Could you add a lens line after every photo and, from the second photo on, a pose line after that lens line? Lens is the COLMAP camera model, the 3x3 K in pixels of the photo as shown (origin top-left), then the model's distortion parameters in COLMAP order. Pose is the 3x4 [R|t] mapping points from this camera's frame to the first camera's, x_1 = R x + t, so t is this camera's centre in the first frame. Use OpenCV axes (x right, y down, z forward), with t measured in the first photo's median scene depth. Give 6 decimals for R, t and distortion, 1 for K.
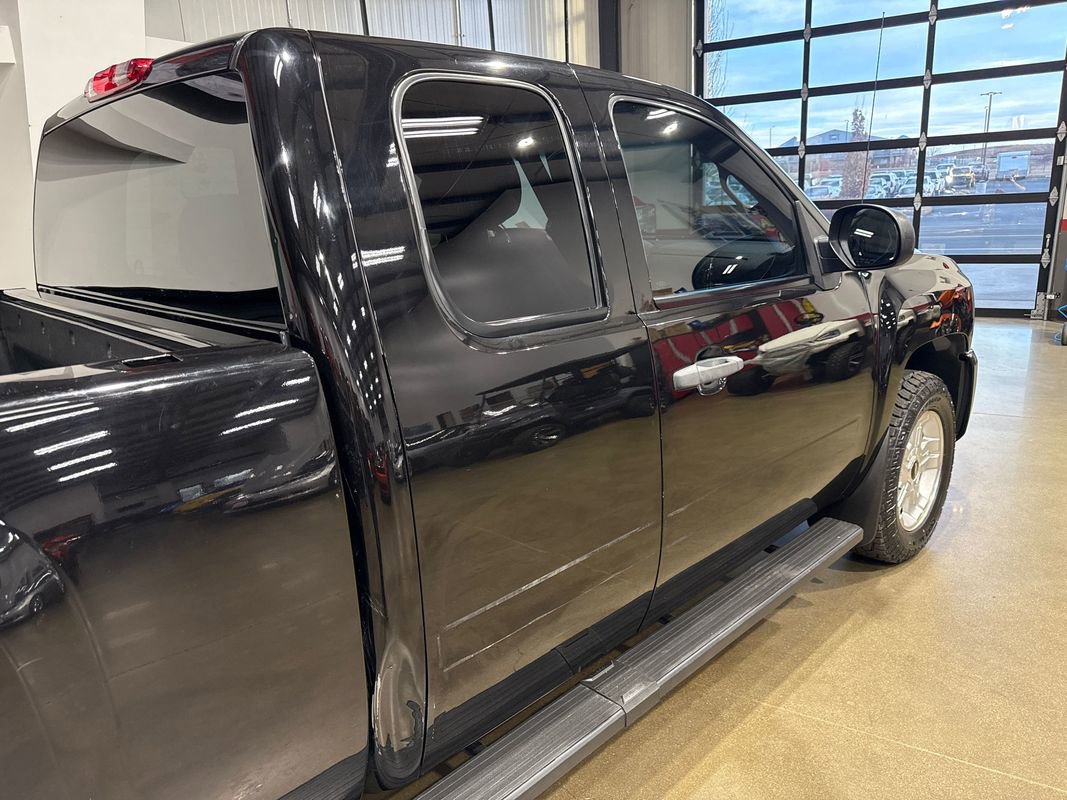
lens RADIAL K [[761.0, 0, 534.0], [0, 761.0, 397.1], [0, 0, 1]] dist [0.019591, -0.022274]
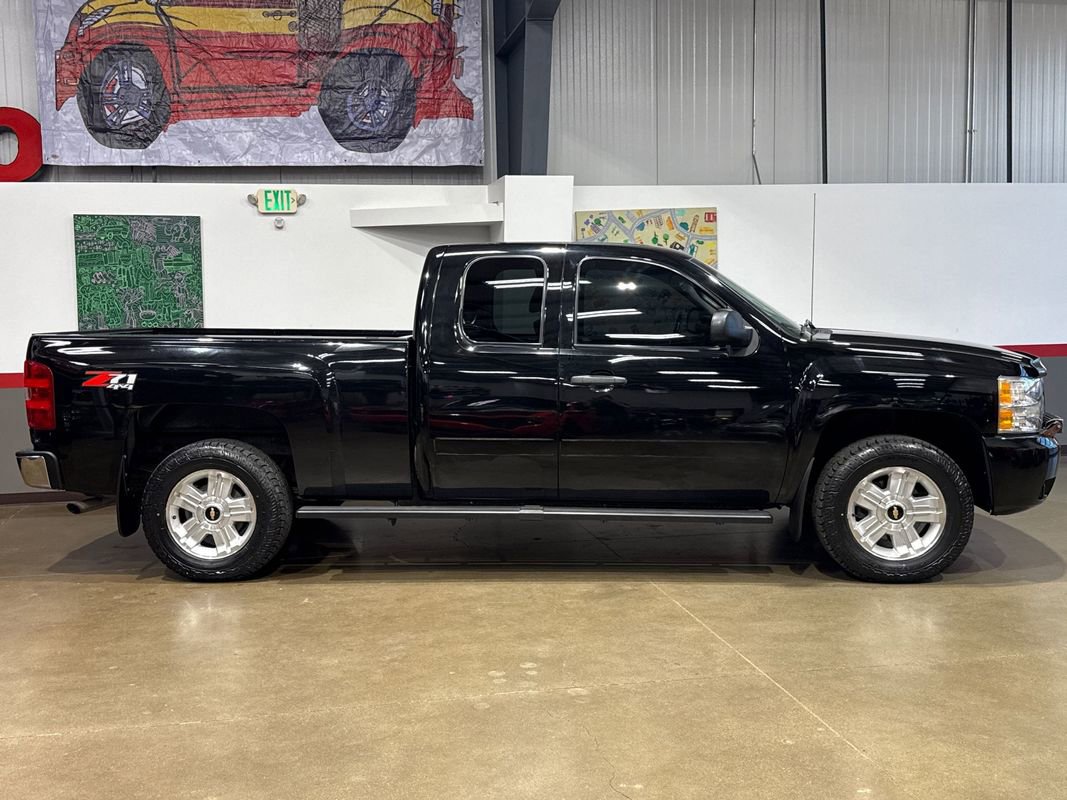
lens RADIAL K [[1148.6, 0, 525.6], [0, 1148.6, 408.1], [0, 0, 1]] dist [0.084432, 0.000000]
pose [[0.661595, 0.103702, -0.742656, 1.485008], [-0.206775, 0.977223, -0.047749, 0.143222], [0.720789, 0.185153, 0.667969, -0.767848]]
